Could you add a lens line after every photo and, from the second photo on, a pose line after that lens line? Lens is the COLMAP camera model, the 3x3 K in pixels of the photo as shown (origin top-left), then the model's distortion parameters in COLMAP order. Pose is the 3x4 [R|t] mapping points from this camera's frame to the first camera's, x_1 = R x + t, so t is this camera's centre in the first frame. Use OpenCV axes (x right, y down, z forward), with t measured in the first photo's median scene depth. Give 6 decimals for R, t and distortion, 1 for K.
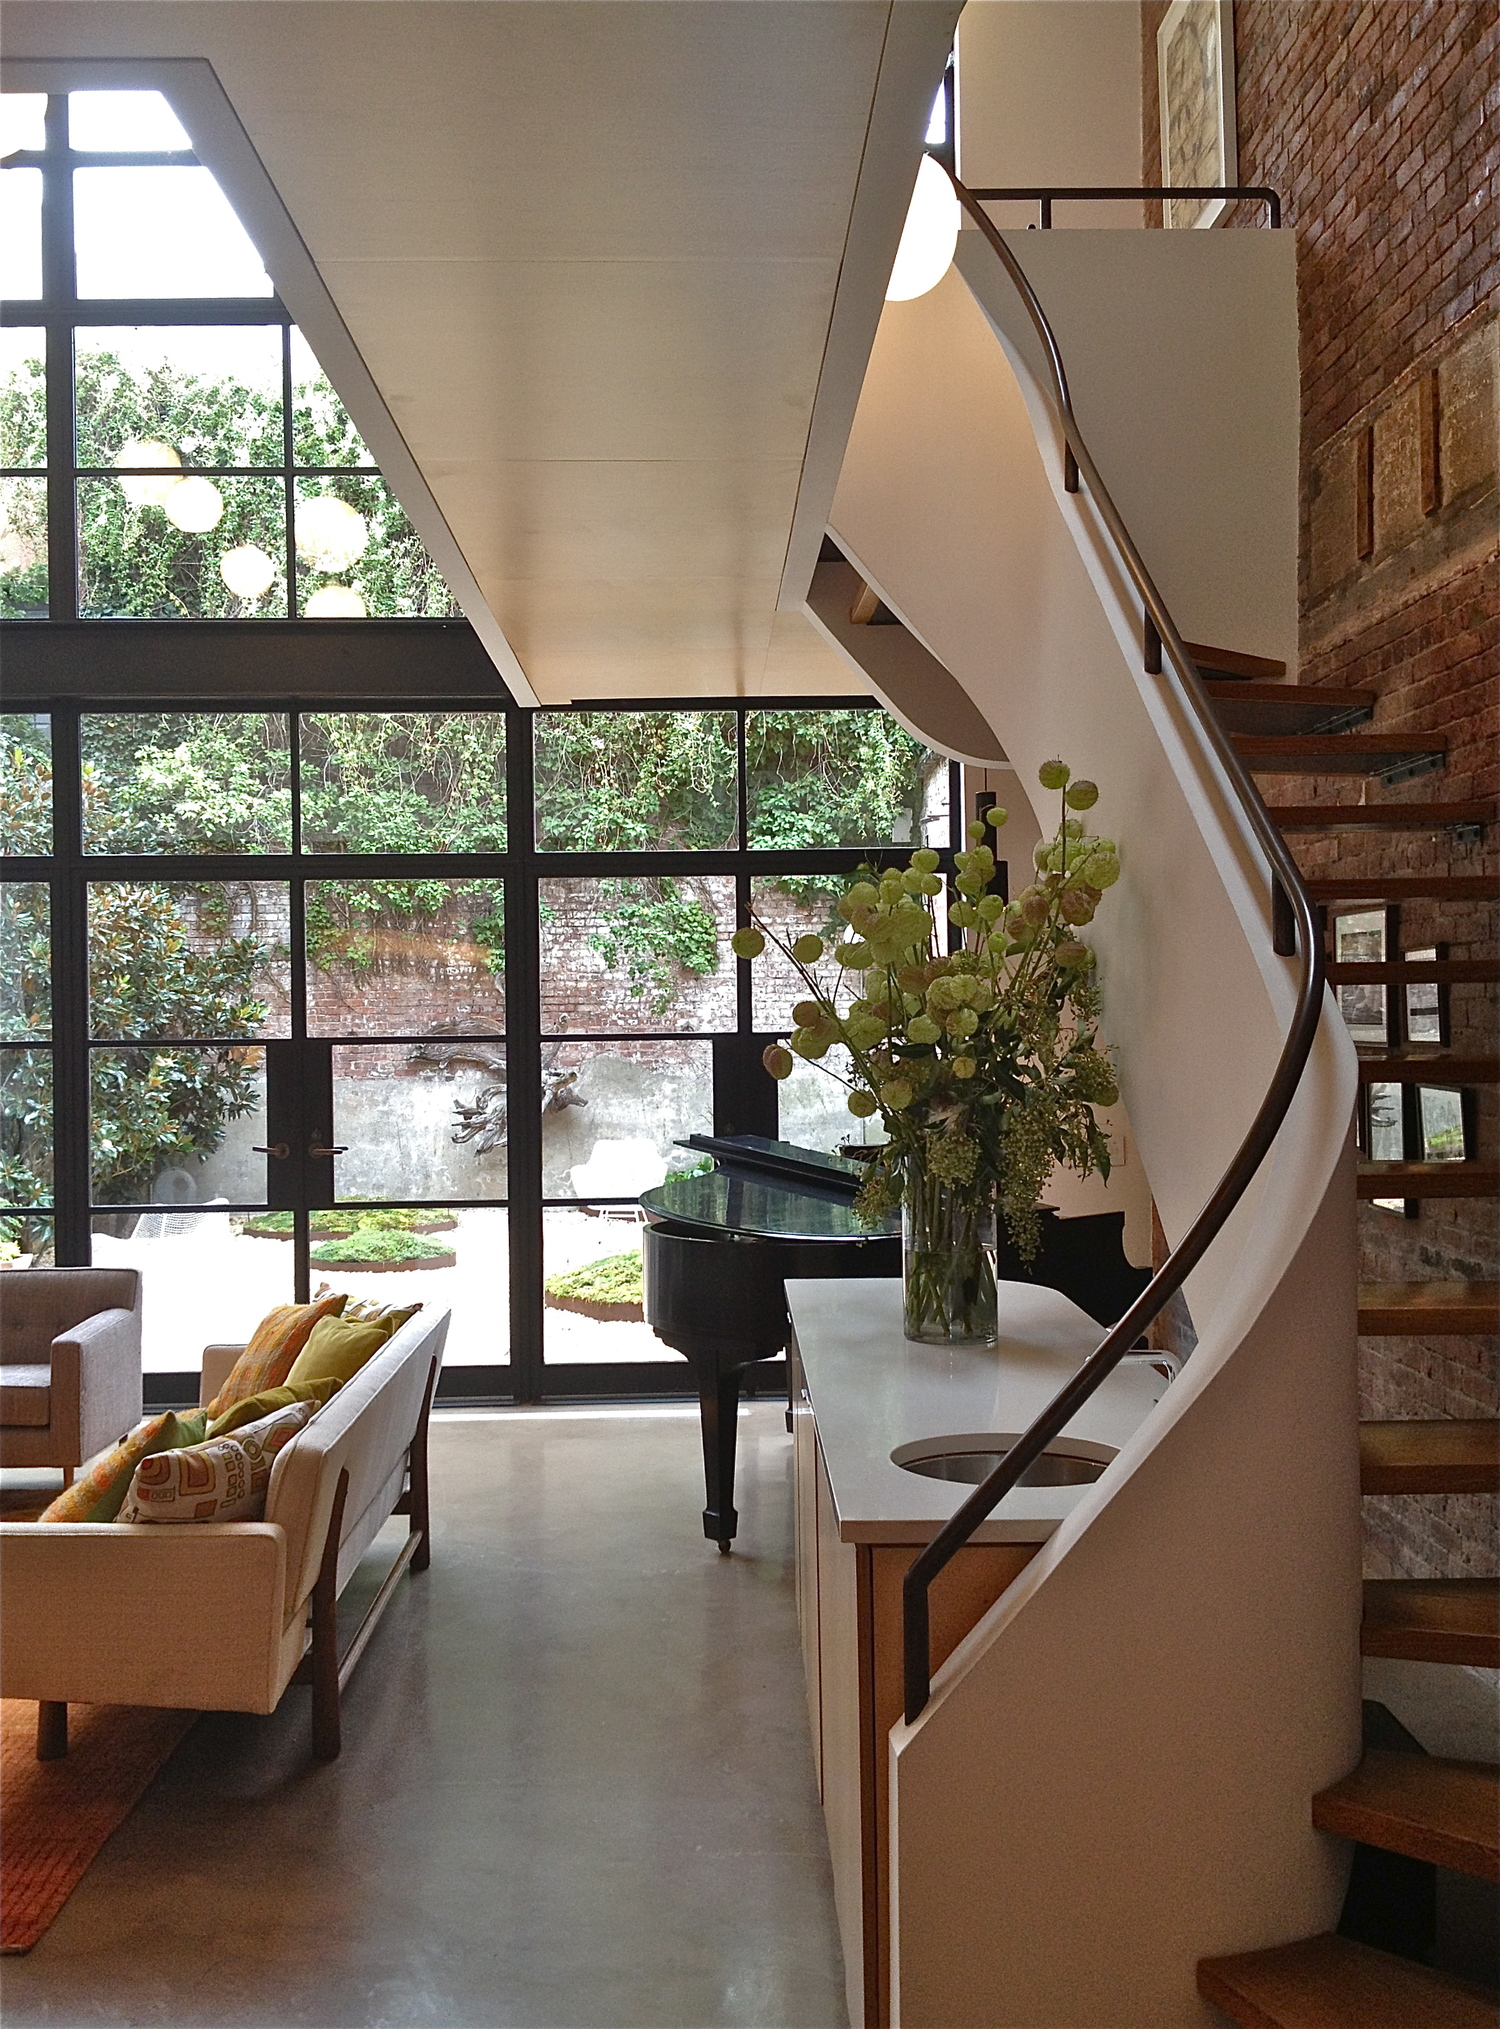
lens RADIAL K [[1912.1, 0, 750.0], [0, 1912.1, 1014.5], [0, 0, 1]] dist [0.100337, -0.006009]
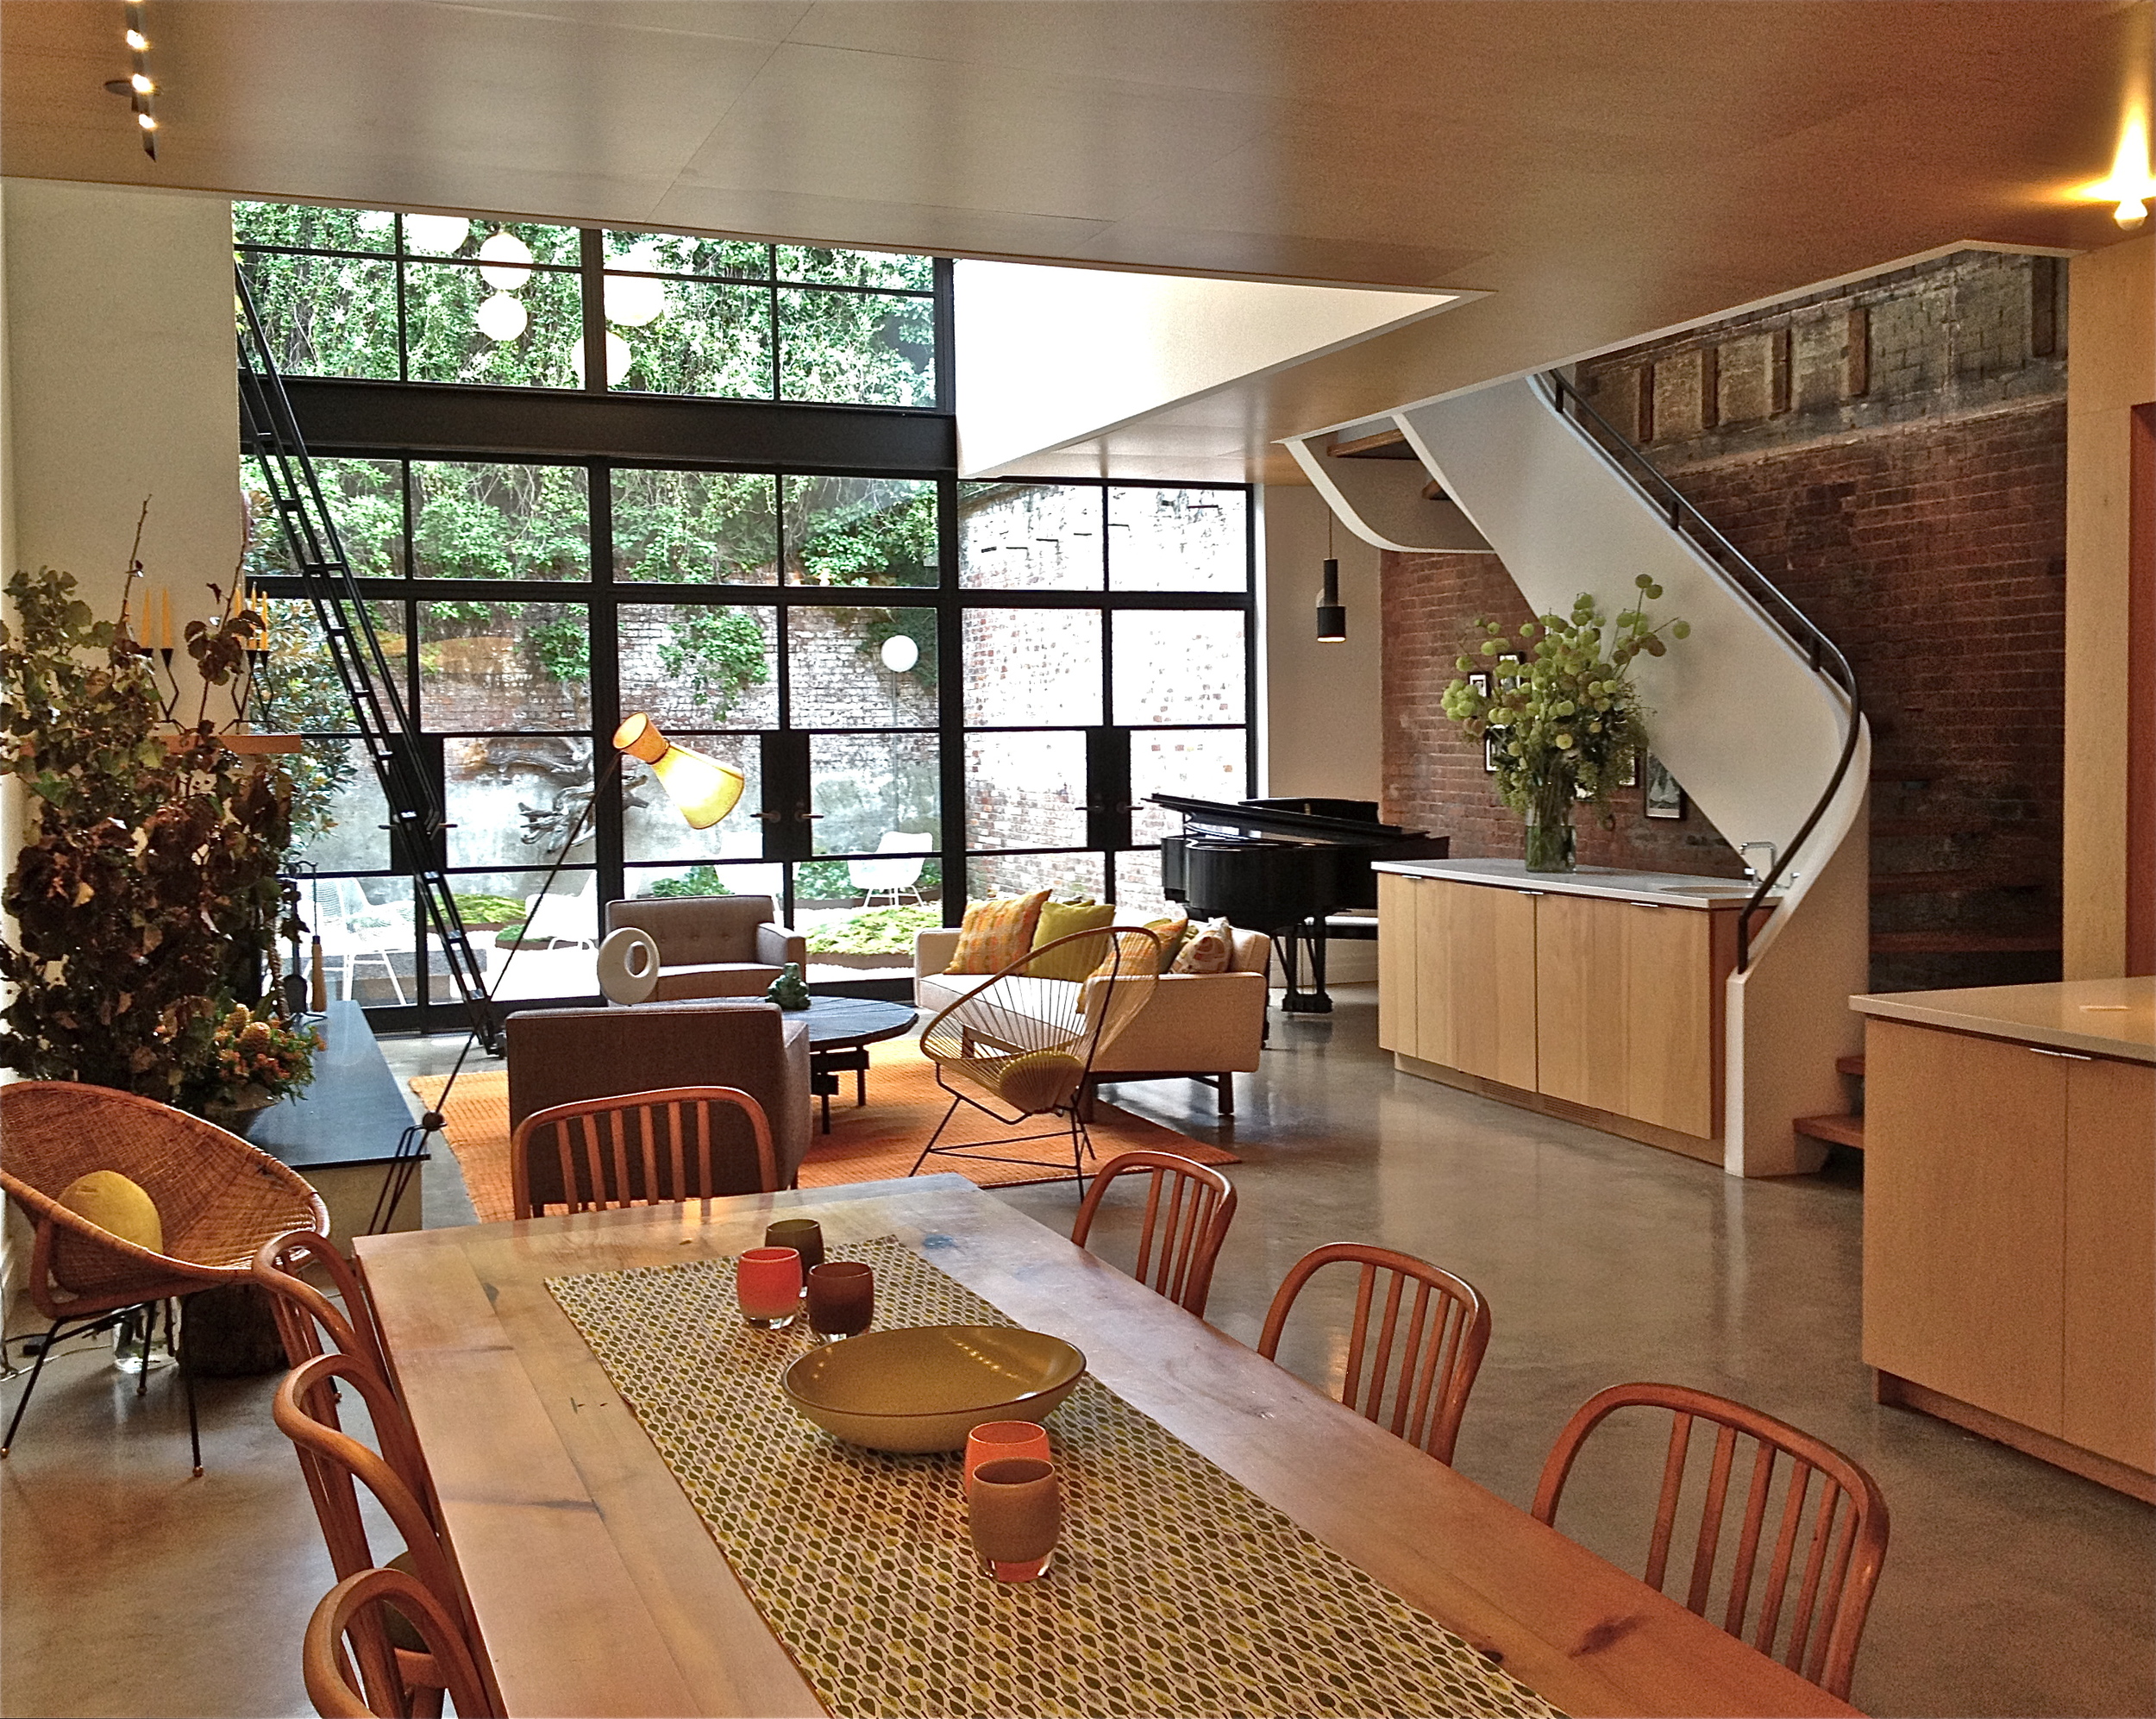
lens RADIAL K [[2214.7, 0, 1078.0], [0, 2214.7, 859.5], [0, 0, 1]] dist [0.078793, -0.000822]
pose [[0.937296, -0.018239, 0.348057, -0.296746], [-0.000657, 0.998536, 0.054094, 0.010010], [-0.348534, -0.050930, 0.935912, -0.241844]]
